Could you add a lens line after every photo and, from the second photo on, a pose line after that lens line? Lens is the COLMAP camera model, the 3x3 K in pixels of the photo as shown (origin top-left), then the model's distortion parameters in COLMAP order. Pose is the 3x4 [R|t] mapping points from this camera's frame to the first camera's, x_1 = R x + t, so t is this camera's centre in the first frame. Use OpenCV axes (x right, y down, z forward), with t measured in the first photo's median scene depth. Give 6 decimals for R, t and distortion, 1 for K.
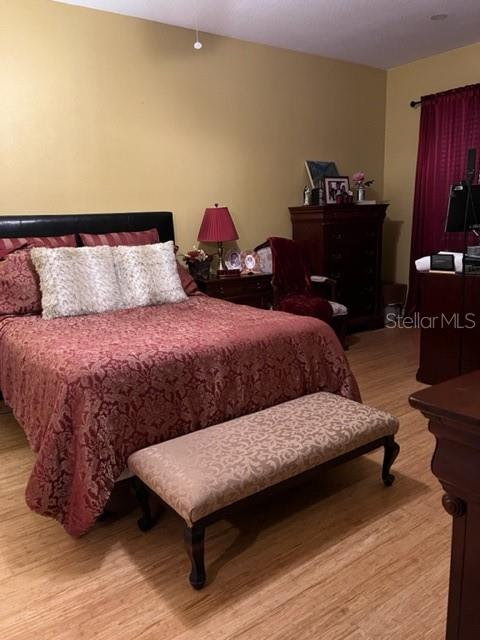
lens RADIAL K [[493.0, 0, 240.0], [0, 493.0, 320.0], [0, 0, 1]] dist [0.030208, -0.004424]
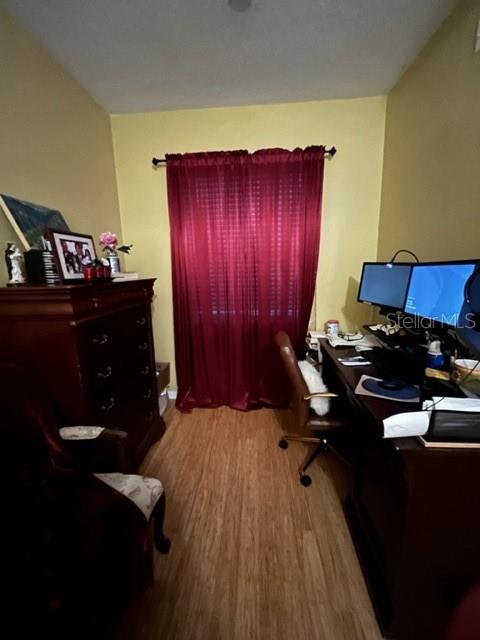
lens RADIAL K [[258.0, 0, 240.0], [0, 258.0, 320.0], [0, 0, 1]] dist [-0.001066, 0.000642]
pose [[0.638911, -0.127918, 0.758570, 0.113919], [0.157128, 0.986990, 0.034094, -0.252401], [-0.753062, 0.097410, 0.650698, 0.998981]]
